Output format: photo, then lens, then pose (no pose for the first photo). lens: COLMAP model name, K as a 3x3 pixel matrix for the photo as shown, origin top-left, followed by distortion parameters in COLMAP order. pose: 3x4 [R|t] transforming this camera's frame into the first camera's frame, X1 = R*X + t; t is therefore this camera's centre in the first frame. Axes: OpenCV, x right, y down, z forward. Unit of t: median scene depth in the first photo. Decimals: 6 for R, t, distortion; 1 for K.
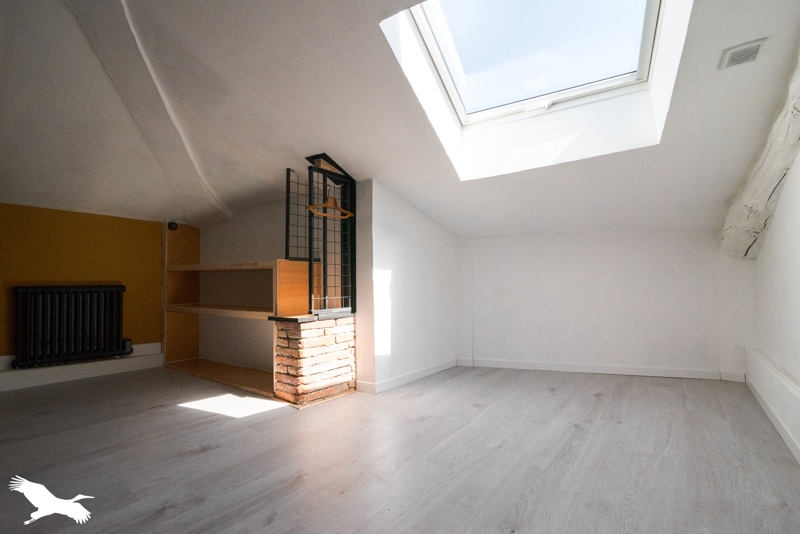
lens RADIAL K [[388.5, 0, 404.1], [0, 388.5, 268.6], [0, 0, 1]] dist [-0.000310, 0.000136]
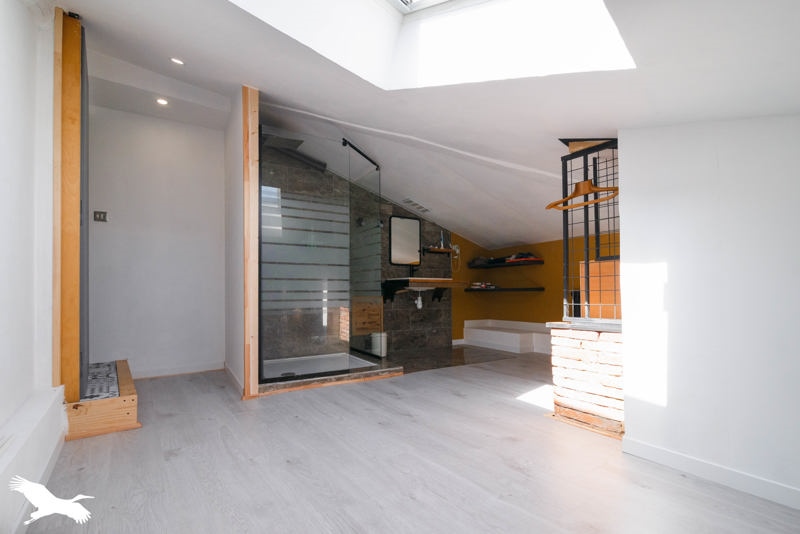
lens RADIAL K [[395.7, 0, 399.7], [0, 395.7, 288.0], [0, 0, 1]] dist [-0.000467, -0.000031]
pose [[-0.352532, -0.011146, -0.935733, 0.740212], [0.040312, 0.998820, -0.027085, 0.049244], [0.934931, -0.047270, -0.351666, 0.949977]]
